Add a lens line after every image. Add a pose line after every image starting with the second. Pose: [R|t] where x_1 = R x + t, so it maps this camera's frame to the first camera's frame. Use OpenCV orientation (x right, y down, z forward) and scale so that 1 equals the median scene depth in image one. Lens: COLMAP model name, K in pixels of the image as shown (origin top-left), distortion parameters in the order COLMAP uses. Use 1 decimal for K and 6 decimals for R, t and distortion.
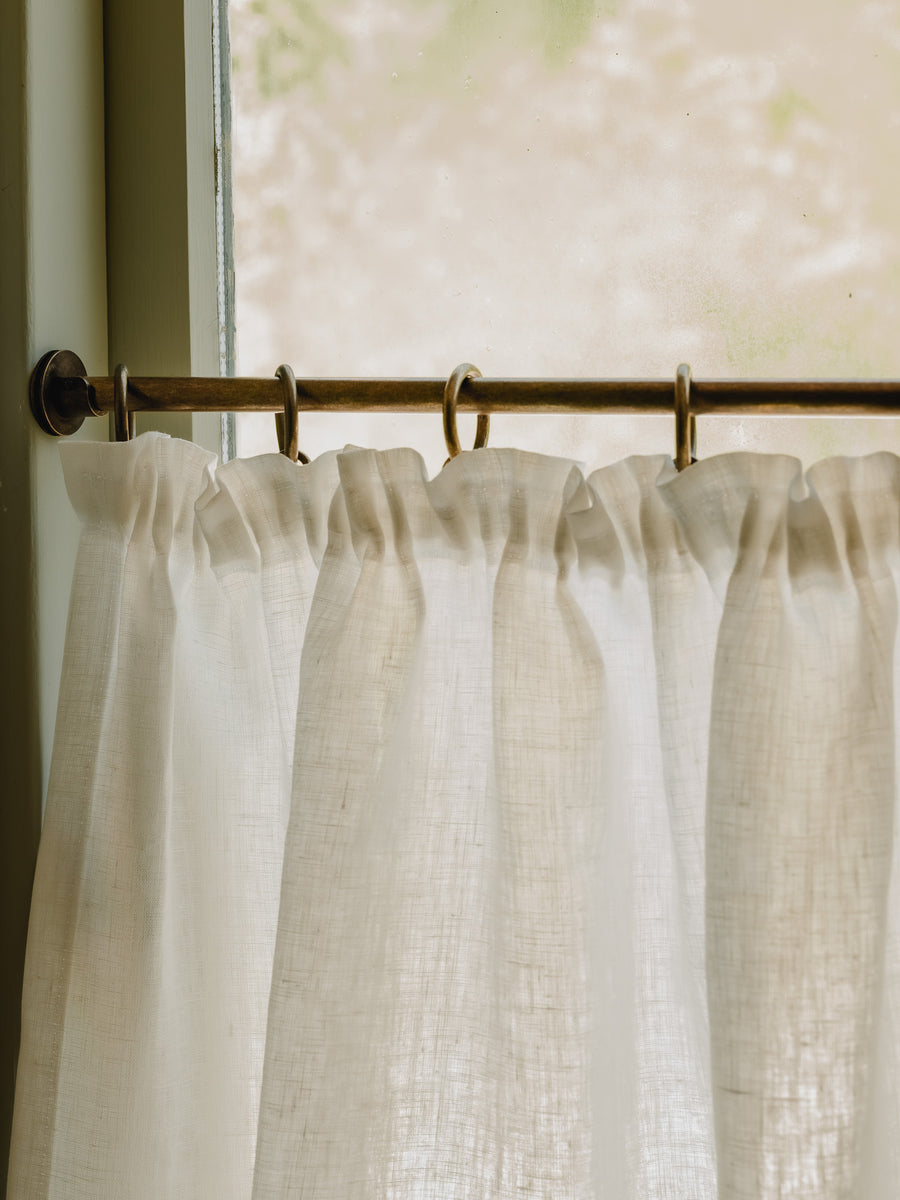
lens RADIAL K [[4473.7, 0, 450.0], [0, 4473.7, 600.0], [0, 0, 1]] dist [0.129096, -0.787702]
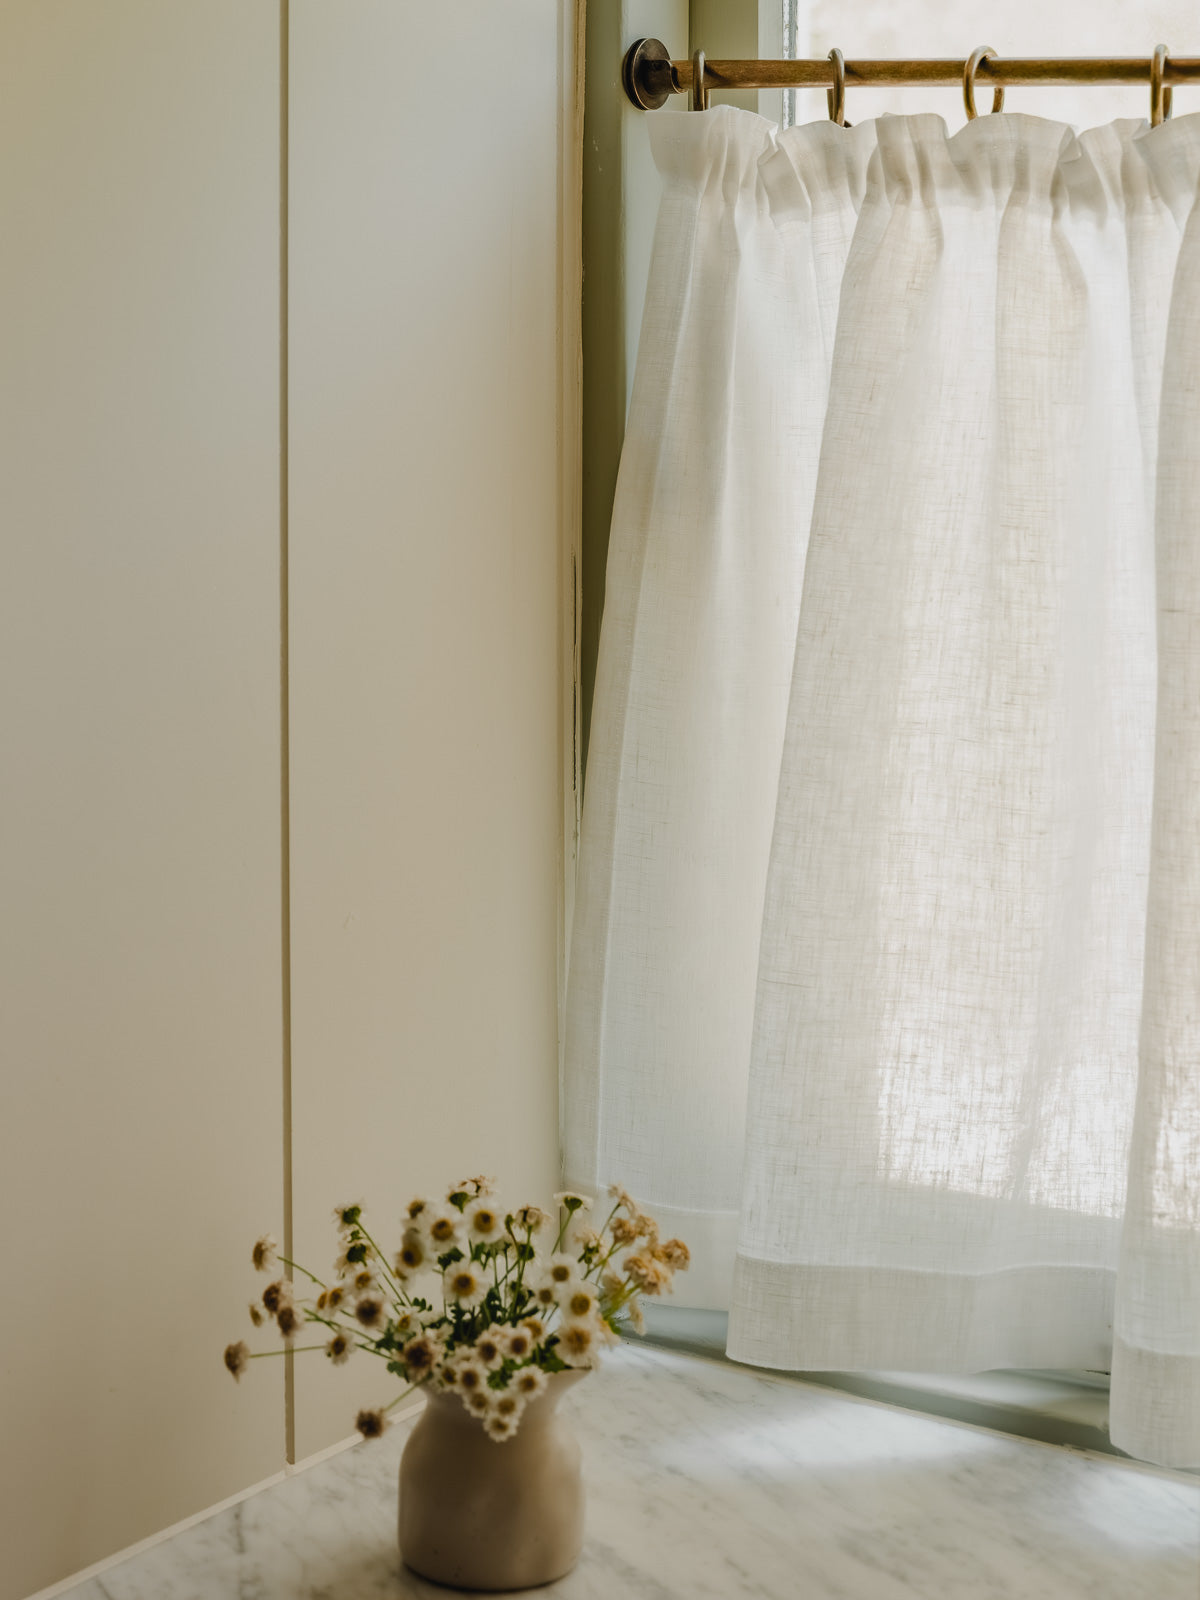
lens RADIAL K [[5964.9, 0, 600.0], [0, 5964.9, 800.0], [0, 0, 1]] dist [0.129096, -0.787702]
pose [[0.995847, 0.025547, -0.087389, 0.047708], [-0.022840, 0.999232, 0.031836, 0.104415], [0.088135, -0.029707, 0.995665, -0.638583]]
